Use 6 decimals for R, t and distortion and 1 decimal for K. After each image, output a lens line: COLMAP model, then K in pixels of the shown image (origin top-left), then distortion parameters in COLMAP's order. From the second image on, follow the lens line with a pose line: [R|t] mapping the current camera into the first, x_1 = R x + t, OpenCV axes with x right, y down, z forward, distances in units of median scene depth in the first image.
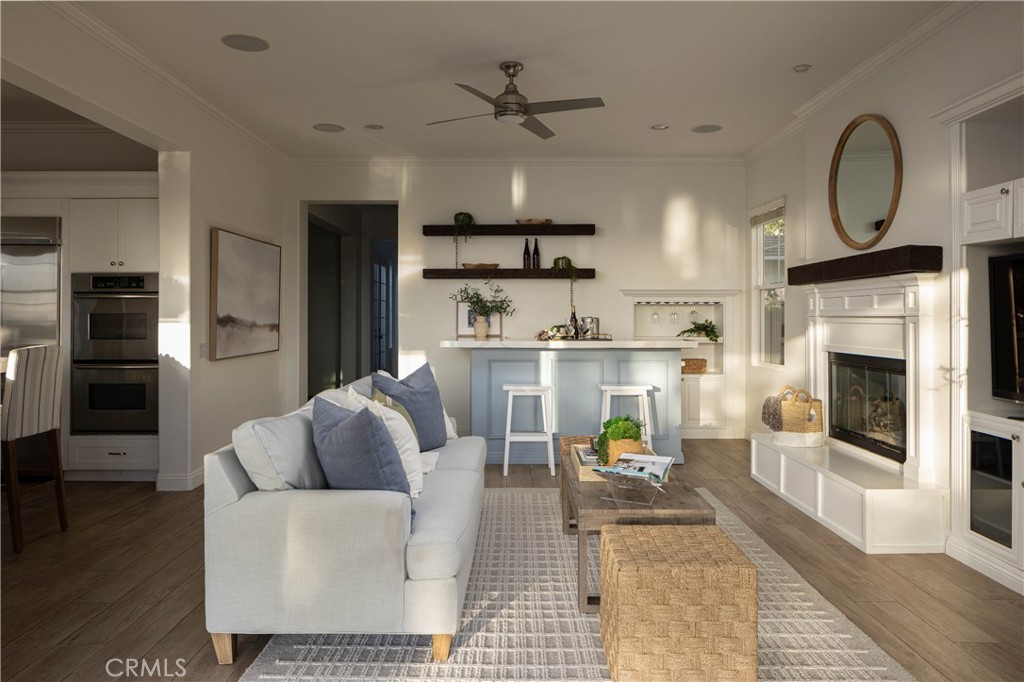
lens RADIAL K [[697.0, 0, 510.2], [0, 697.0, 311.8], [0, 0, 1]] dist [-0.006821, -0.001570]
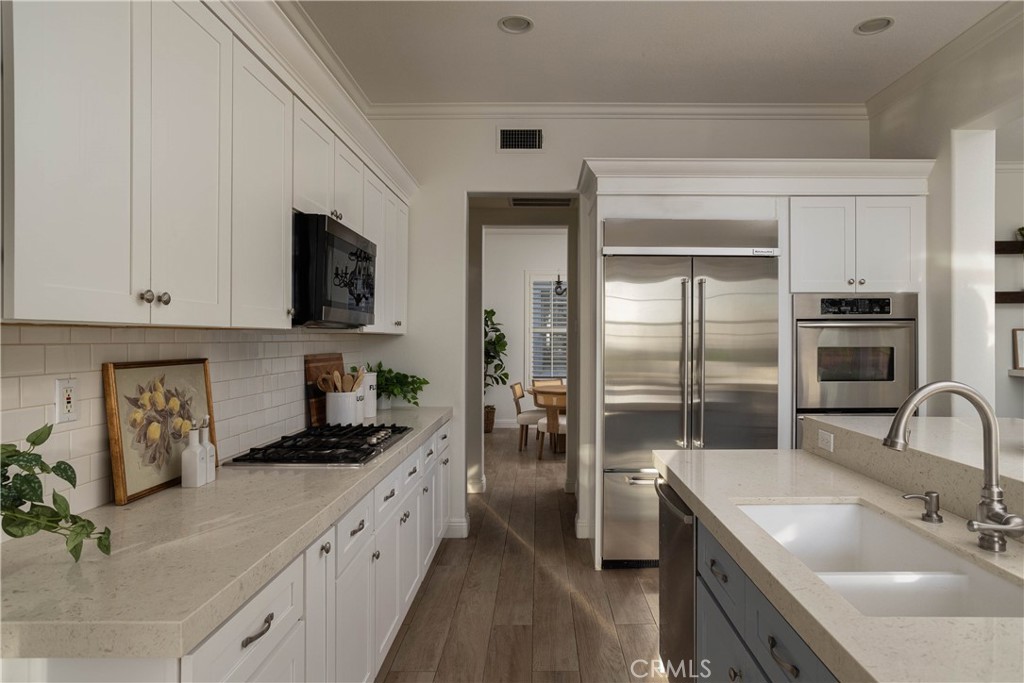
lens RADIAL K [[621.0, 0, 512.0], [0, 621.0, 341.5], [0, 0, 1]] dist [0.017586, -0.000786]
pose [[0.999427, -0.001087, 0.033825, -0.967065], [0.000759, 0.999953, 0.009705, -0.010374], [-0.033834, -0.009673, 0.999381, 0.324189]]
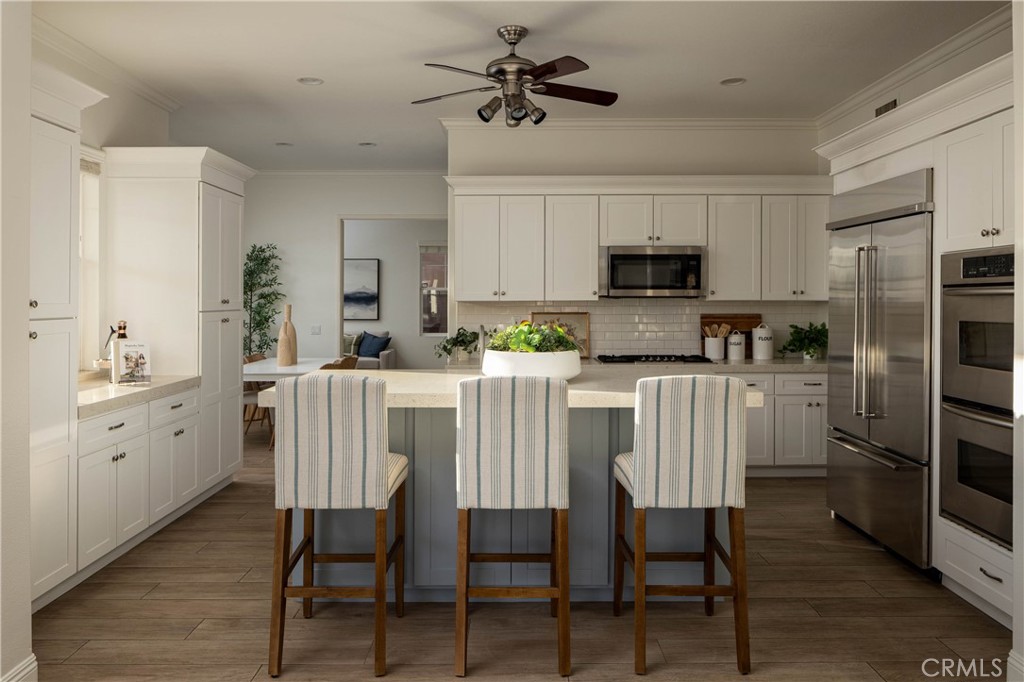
lens RADIAL K [[697.0, 0, 510.2], [0, 697.0, 311.8], [0, 0, 1]] dist [-0.006821, -0.001570]
pose [[0.014729, 0.018232, -0.999725, -0.015522], [0.005407, 0.999818, 0.018313, -0.018098], [0.999877, -0.005675, 0.014628, 0.606848]]
